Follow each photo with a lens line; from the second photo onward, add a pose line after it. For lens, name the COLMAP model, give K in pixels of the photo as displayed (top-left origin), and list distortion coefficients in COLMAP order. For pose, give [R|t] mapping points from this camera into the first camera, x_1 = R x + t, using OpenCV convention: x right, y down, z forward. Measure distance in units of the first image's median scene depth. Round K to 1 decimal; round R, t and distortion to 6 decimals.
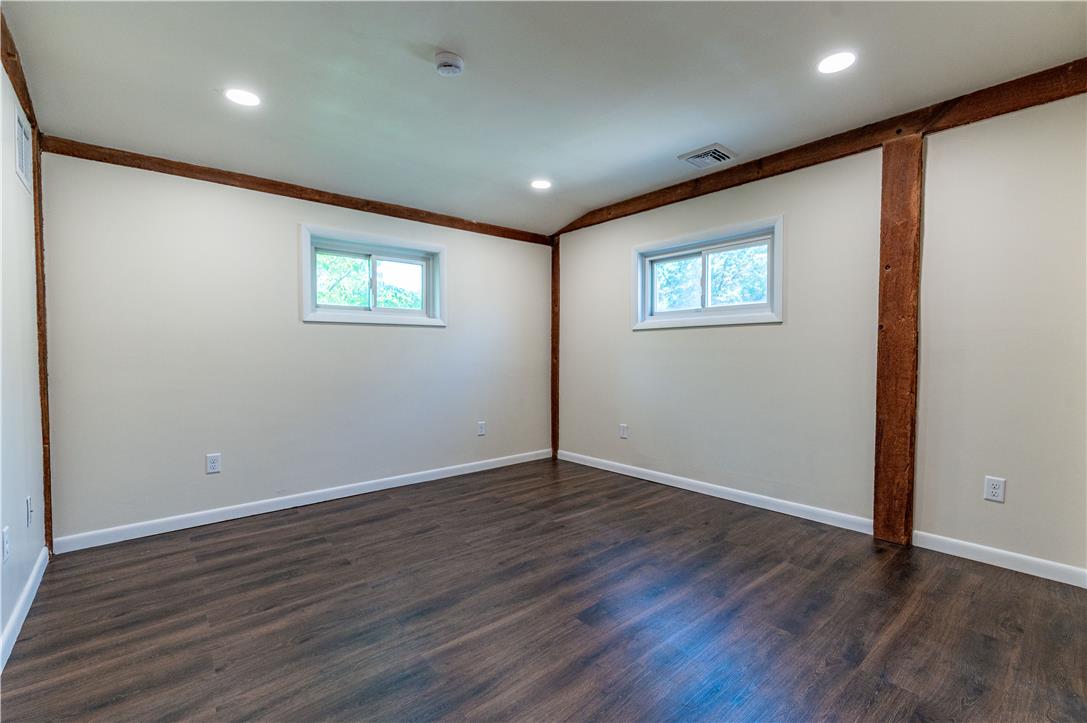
lens RADIAL K [[470.3, 0, 554.7], [0, 470.3, 361.1], [0, 0, 1]] dist [0.000236, -0.000383]
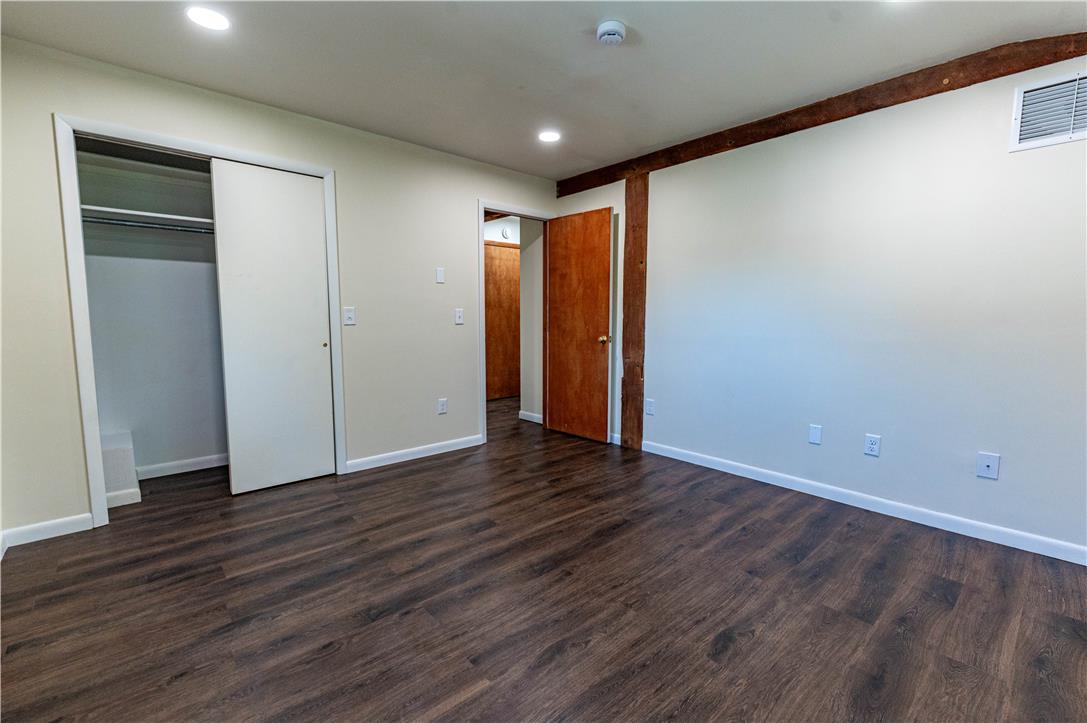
lens RADIAL K [[470.3, 0, 554.7], [0, 470.3, 361.1], [0, 0, 1]] dist [0.000236, -0.000383]
pose [[-0.999943, 0.003695, -0.010066, -0.082936], [0.002541, 0.993669, 0.112320, -0.044744], [0.010417, 0.112288, -0.993621, 1.831772]]
